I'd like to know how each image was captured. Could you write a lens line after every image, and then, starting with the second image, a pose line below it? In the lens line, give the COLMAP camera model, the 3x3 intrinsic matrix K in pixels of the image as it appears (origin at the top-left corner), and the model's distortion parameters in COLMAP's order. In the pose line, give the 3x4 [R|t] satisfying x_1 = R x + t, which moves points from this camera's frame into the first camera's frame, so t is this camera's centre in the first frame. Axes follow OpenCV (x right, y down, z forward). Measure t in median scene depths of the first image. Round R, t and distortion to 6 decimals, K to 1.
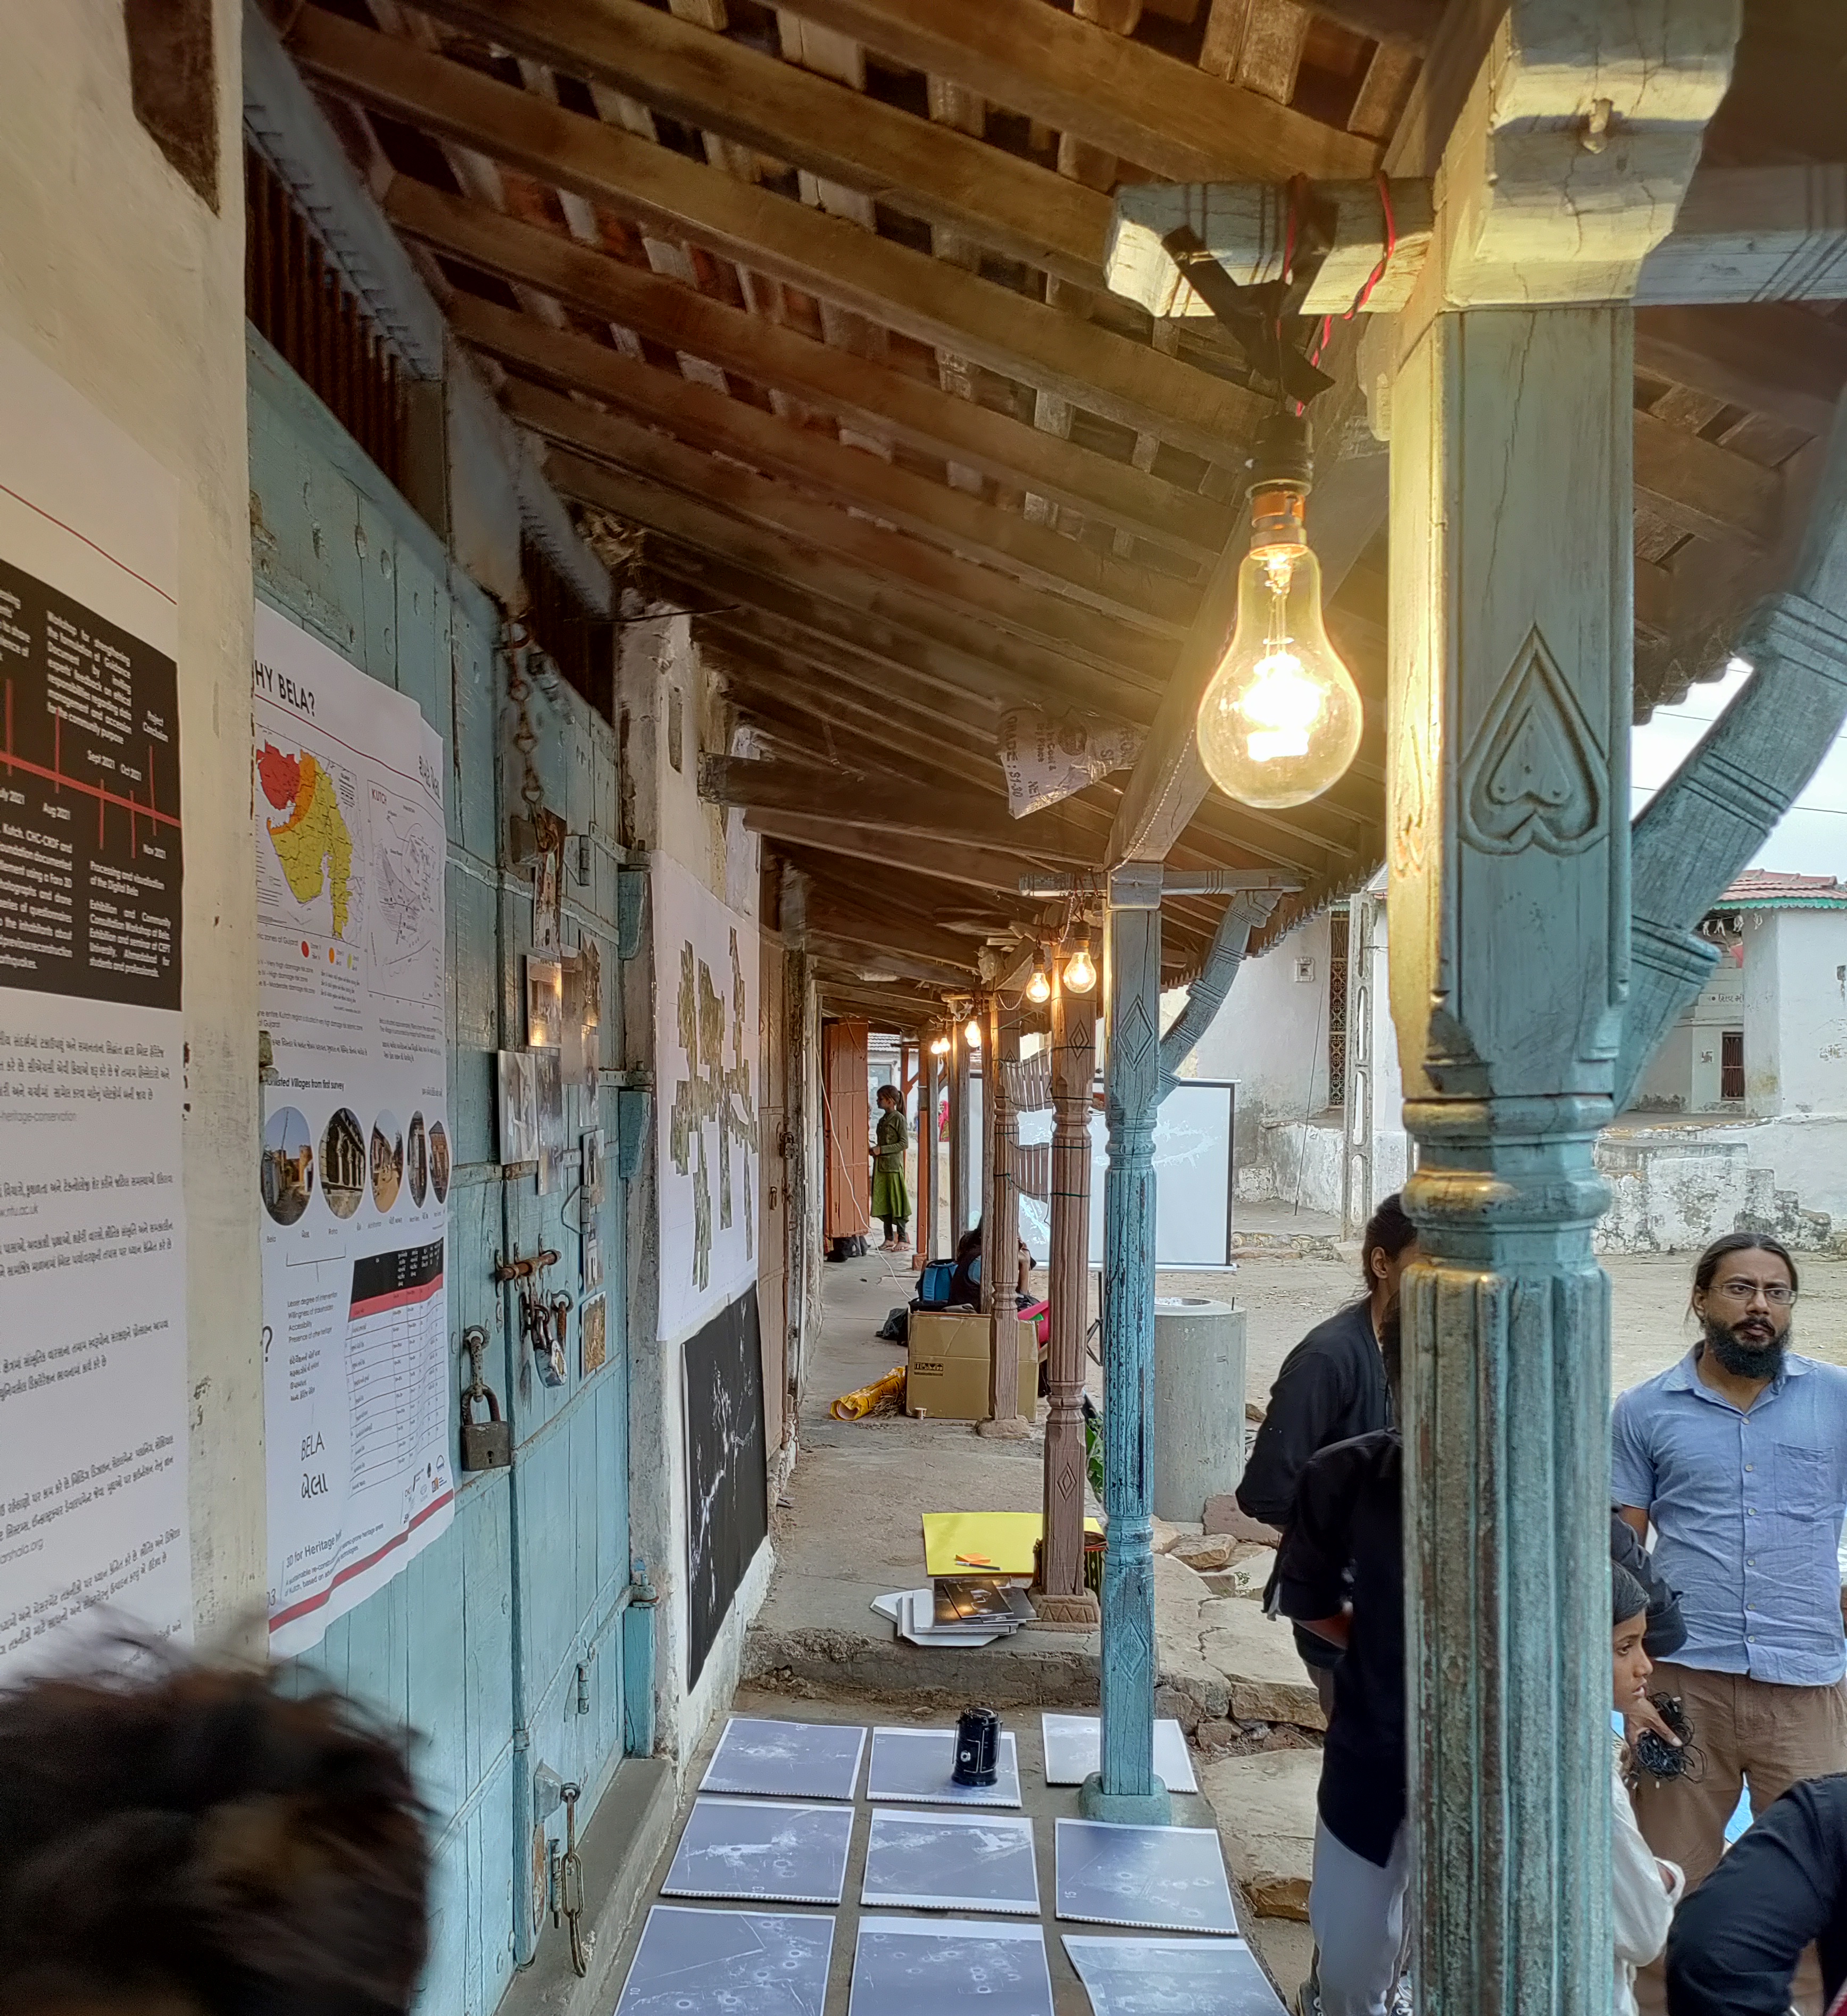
lens RADIAL K [[810.3, 0, 923.5], [0, 810.3, 1008.0], [0, 0, 1]] dist [-0.000125, -0.000021]
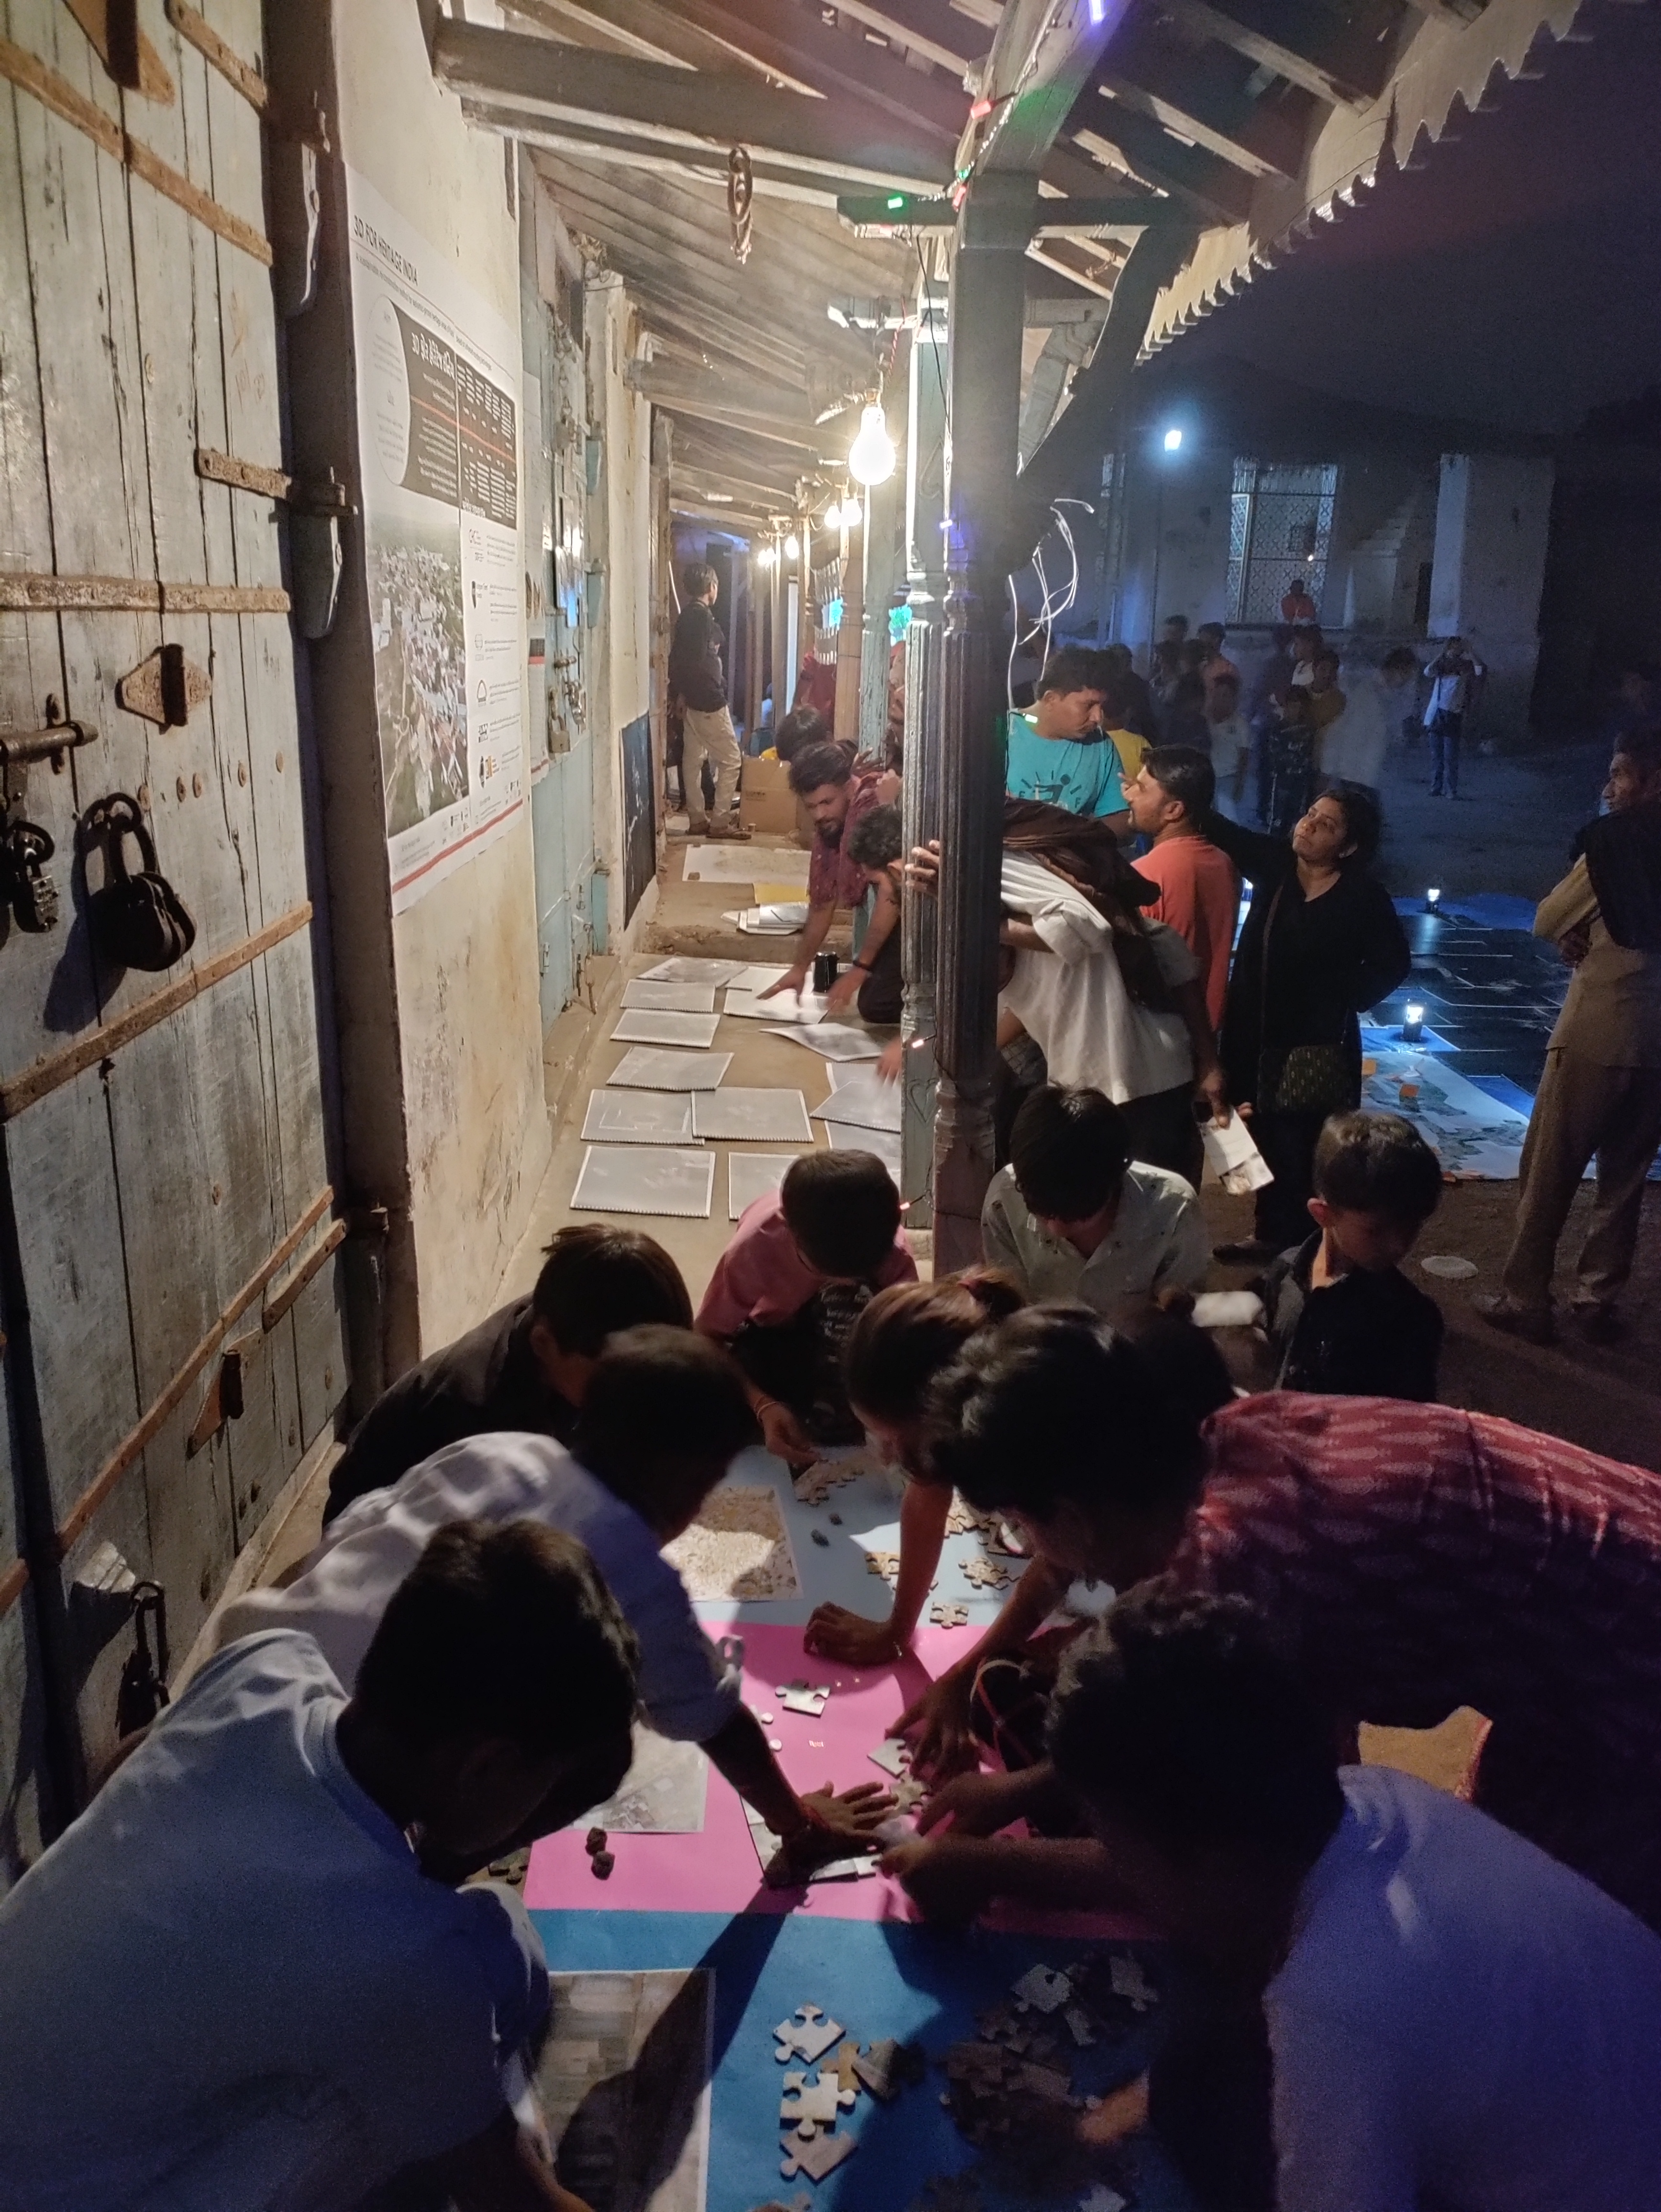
lens RADIAL K [[1716.0, 0, 830.5], [0, 1716.0, 1106.0], [0, 0, 1]] dist [0.077043, -0.092600]
pose [[0.997213, 0.002809, 0.074561, -0.121384], [-0.028270, 0.939012, 0.342720, -0.113125], [-0.069051, -0.343872, 0.936474, -2.842649]]
